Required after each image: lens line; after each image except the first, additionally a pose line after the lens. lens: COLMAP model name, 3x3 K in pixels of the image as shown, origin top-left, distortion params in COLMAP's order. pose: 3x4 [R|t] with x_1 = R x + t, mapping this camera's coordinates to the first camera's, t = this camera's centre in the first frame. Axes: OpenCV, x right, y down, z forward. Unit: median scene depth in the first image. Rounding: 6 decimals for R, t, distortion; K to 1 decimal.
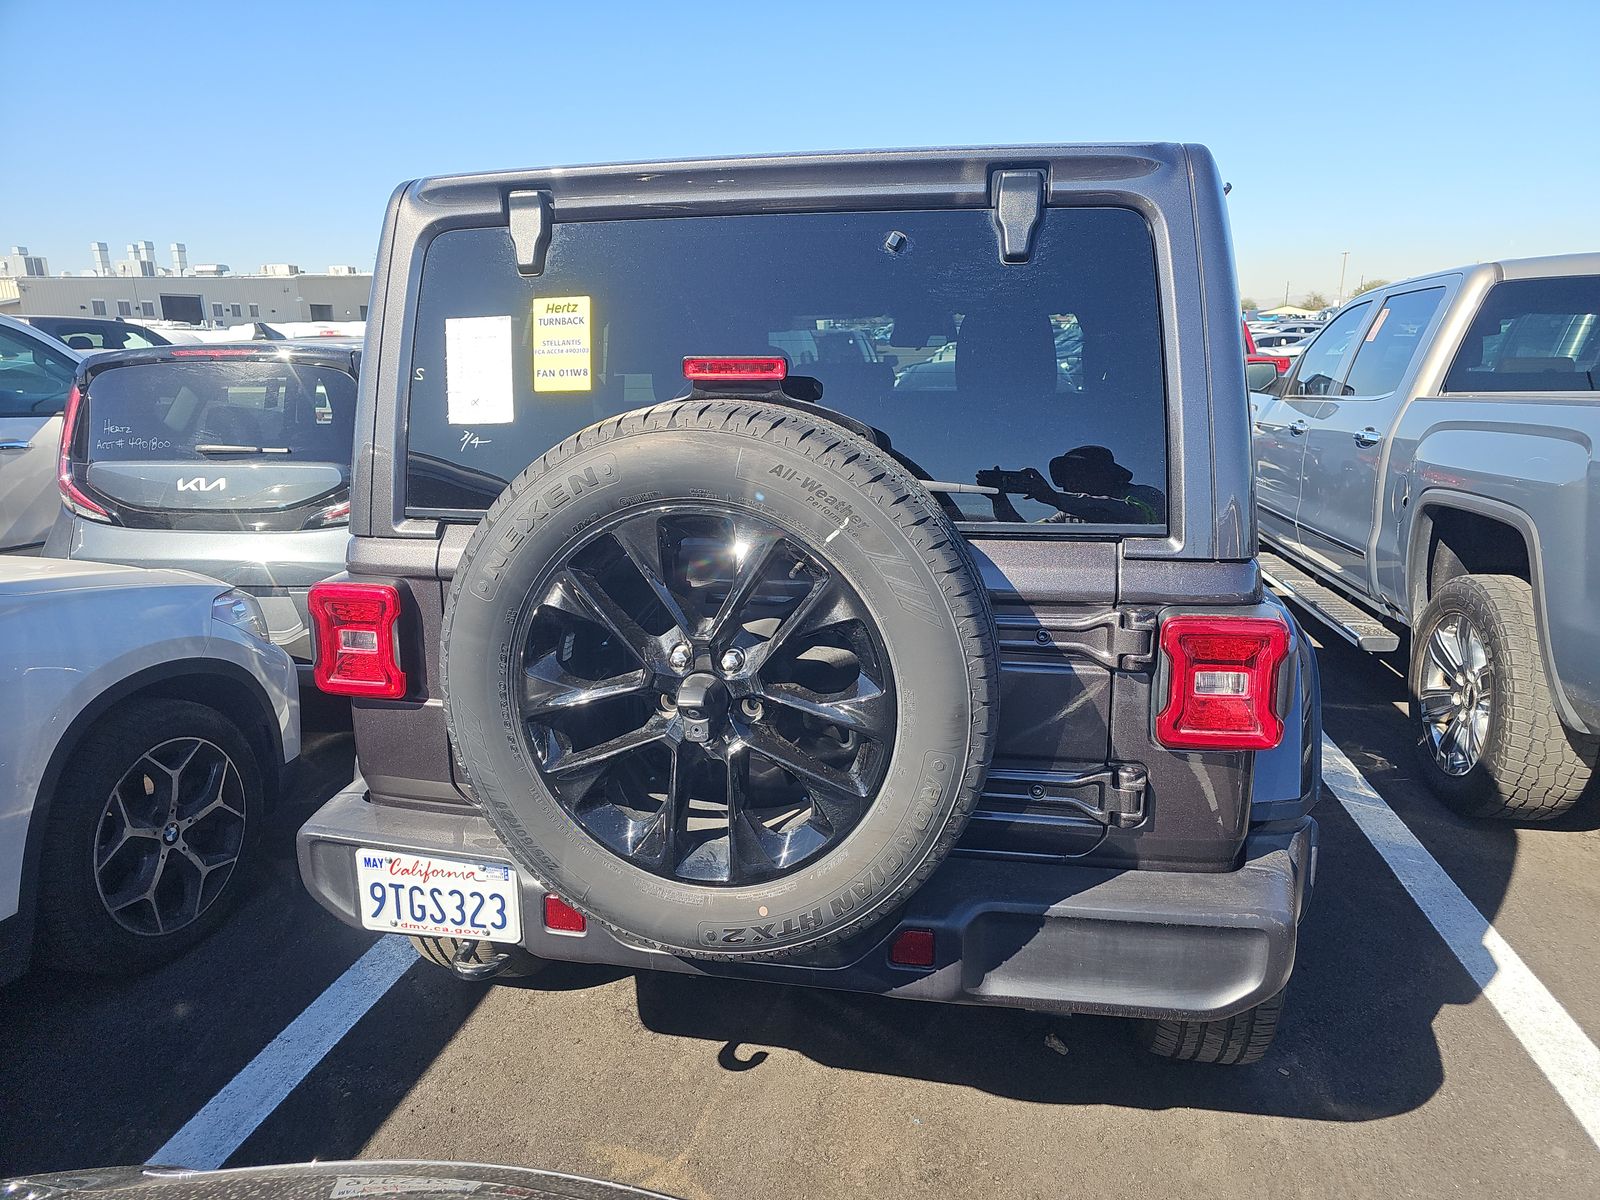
lens RADIAL K [[1043.4, 0, 826.5], [0, 1043.4, 606.5], [0, 0, 1]] dist [0.064547, -0.088843]
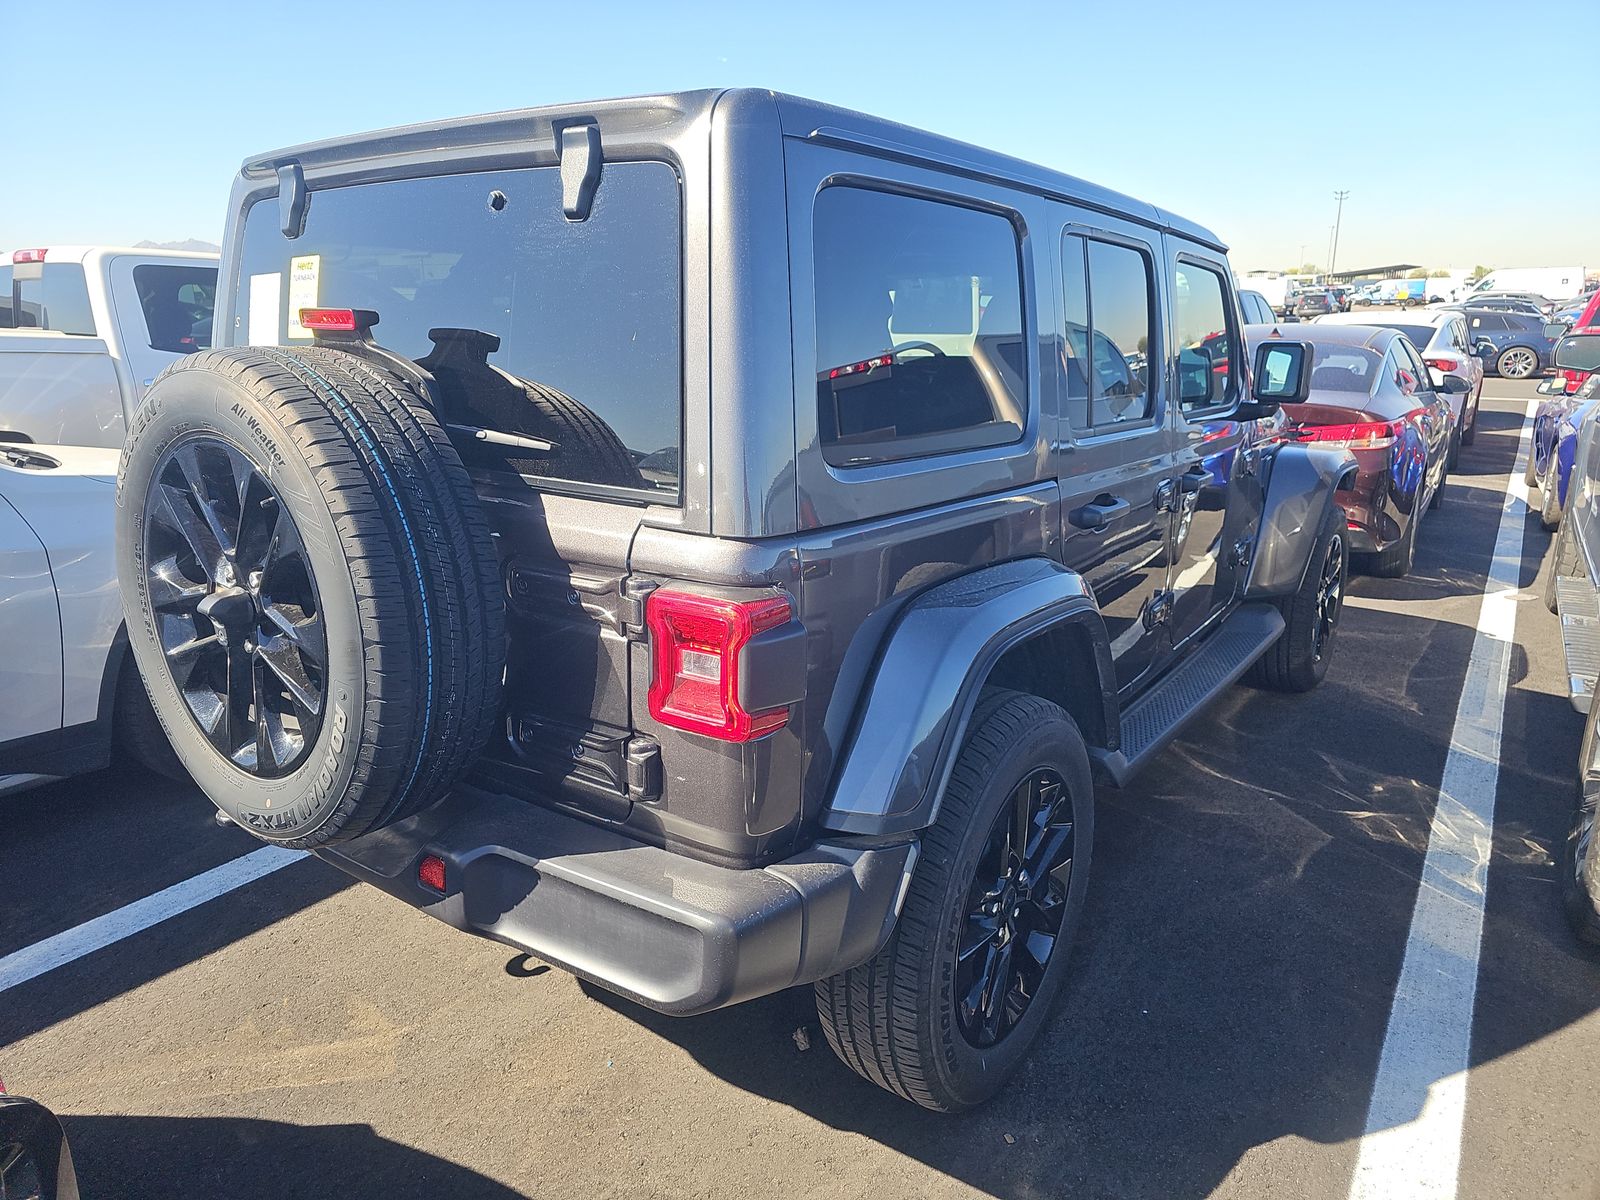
lens RADIAL K [[1080.5, 0, 795.7], [0, 1080.5, 593.6], [0, 0, 1]] dist [-0.001127, -0.001258]
pose [[0.908996, 0.120731, -0.398937, 0.727560], [-0.111505, 0.992683, 0.046348, -0.040128], [0.401614, 0.002353, 0.915806, 0.130363]]
